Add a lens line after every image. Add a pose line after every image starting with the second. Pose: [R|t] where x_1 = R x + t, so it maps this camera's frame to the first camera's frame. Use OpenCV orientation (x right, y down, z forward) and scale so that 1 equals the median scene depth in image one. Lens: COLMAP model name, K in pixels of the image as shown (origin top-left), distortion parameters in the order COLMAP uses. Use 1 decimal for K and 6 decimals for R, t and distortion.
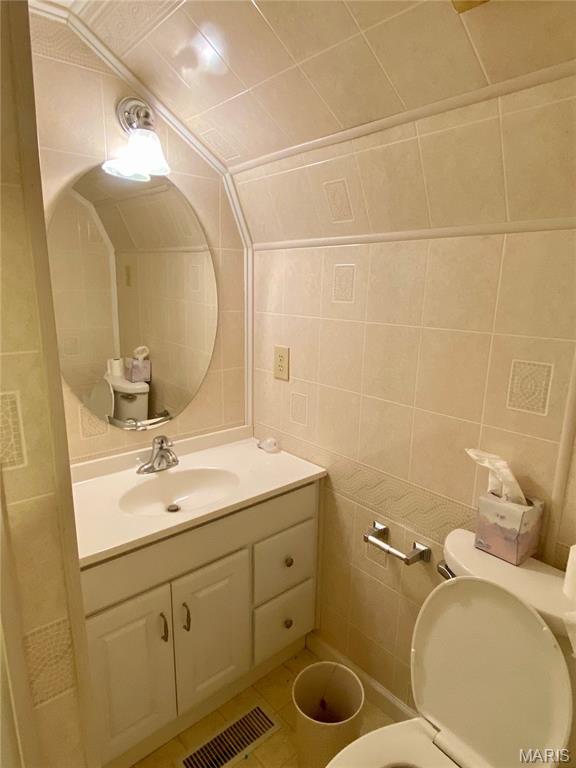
lens RADIAL K [[457.6, 0, 285.0], [0, 457.6, 376.4], [0, 0, 1]] dist [-0.006075, -0.005088]
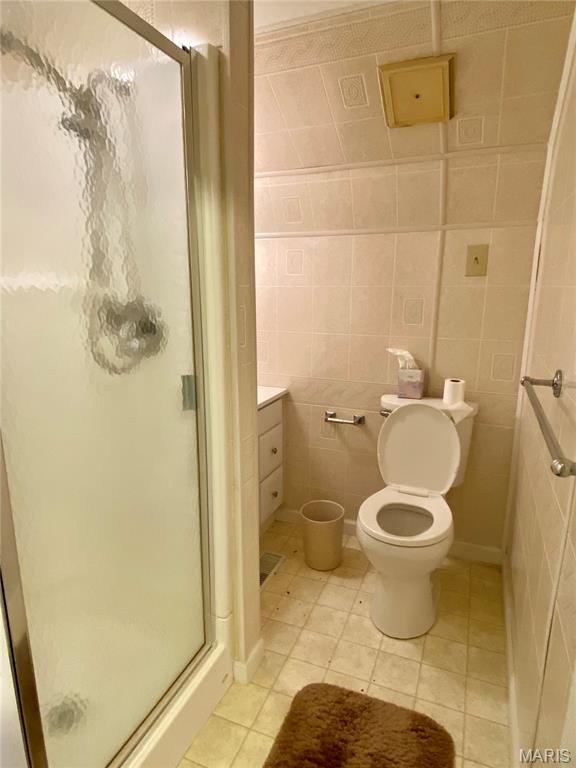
lens RADIAL K [[457.6, 0, 288.6], [0, 457.6, 390.0], [0, 0, 1]] dist [-0.006075, -0.005088]
pose [[0.886313, -0.120357, 0.447173, -0.839885], [0.109583, 0.992720, 0.049993, 0.194142], [-0.449934, 0.004693, 0.893049, -0.505835]]
